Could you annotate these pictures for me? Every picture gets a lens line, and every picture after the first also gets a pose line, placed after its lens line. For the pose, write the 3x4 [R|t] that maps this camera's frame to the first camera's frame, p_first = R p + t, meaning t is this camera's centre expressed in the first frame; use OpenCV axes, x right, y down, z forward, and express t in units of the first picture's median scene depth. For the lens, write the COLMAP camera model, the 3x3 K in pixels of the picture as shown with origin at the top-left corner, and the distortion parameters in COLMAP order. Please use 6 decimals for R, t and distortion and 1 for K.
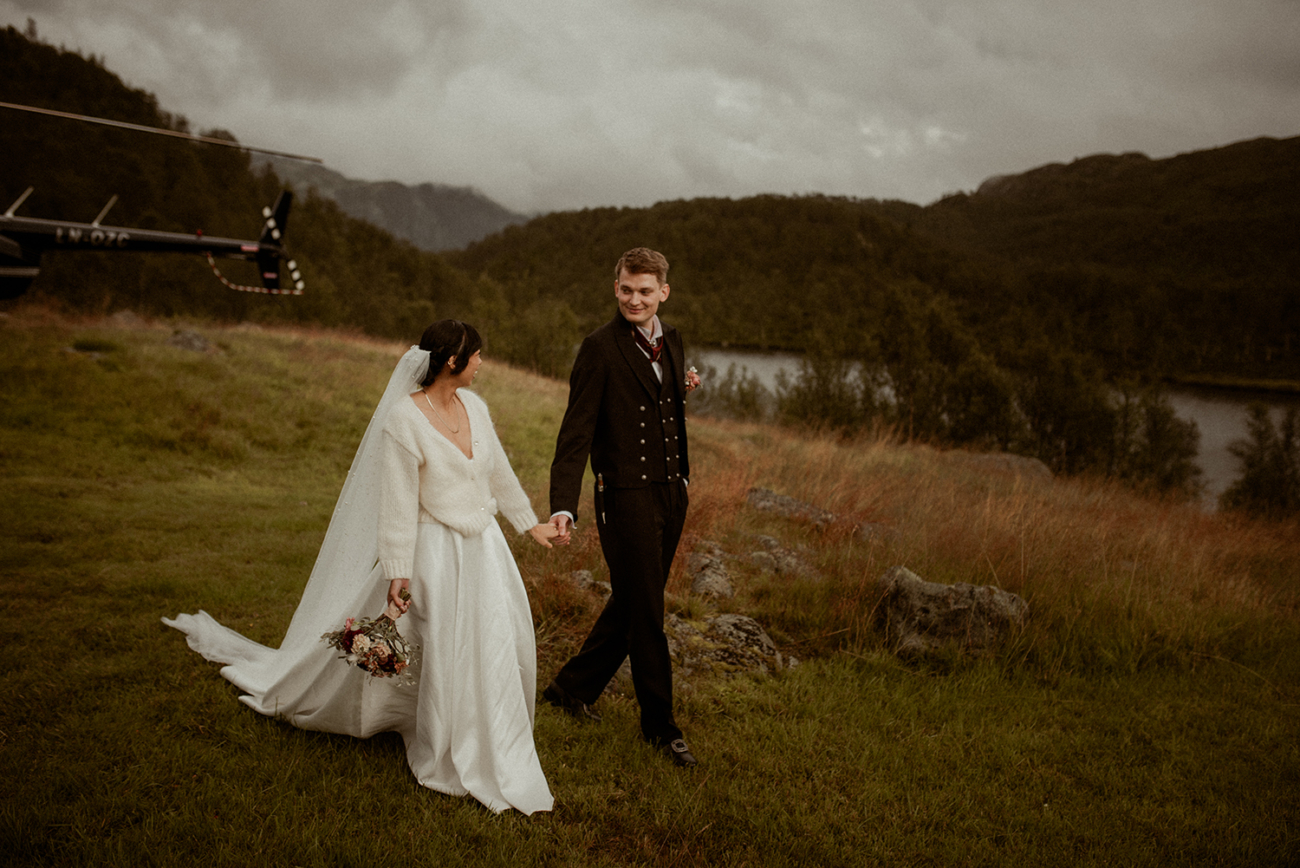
lens RADIAL K [[1284.6, 0, 653.1], [0, 1284.6, 433.9], [0, 0, 1]] dist [0.054308, 0.000000]
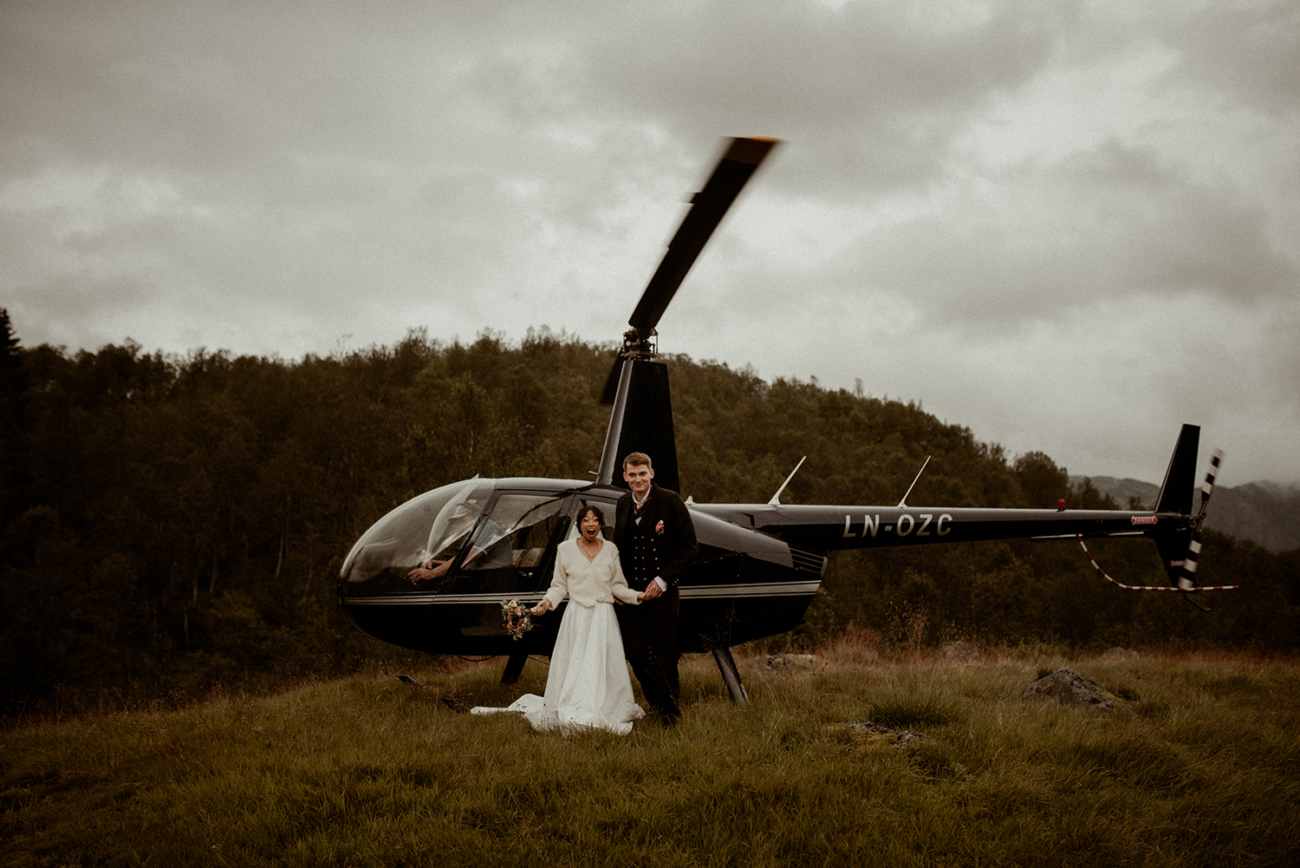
lens RADIAL K [[1284.6, 0, 652.3], [0, 1284.6, 432.8], [0, 0, 1]] dist [0.054308, 0.000000]
pose [[0.814702, -0.160019, -0.557364, -0.177964], [0.016745, 0.967263, -0.253225, -0.040485], [0.579638, 0.196970, 0.790710, 0.438189]]
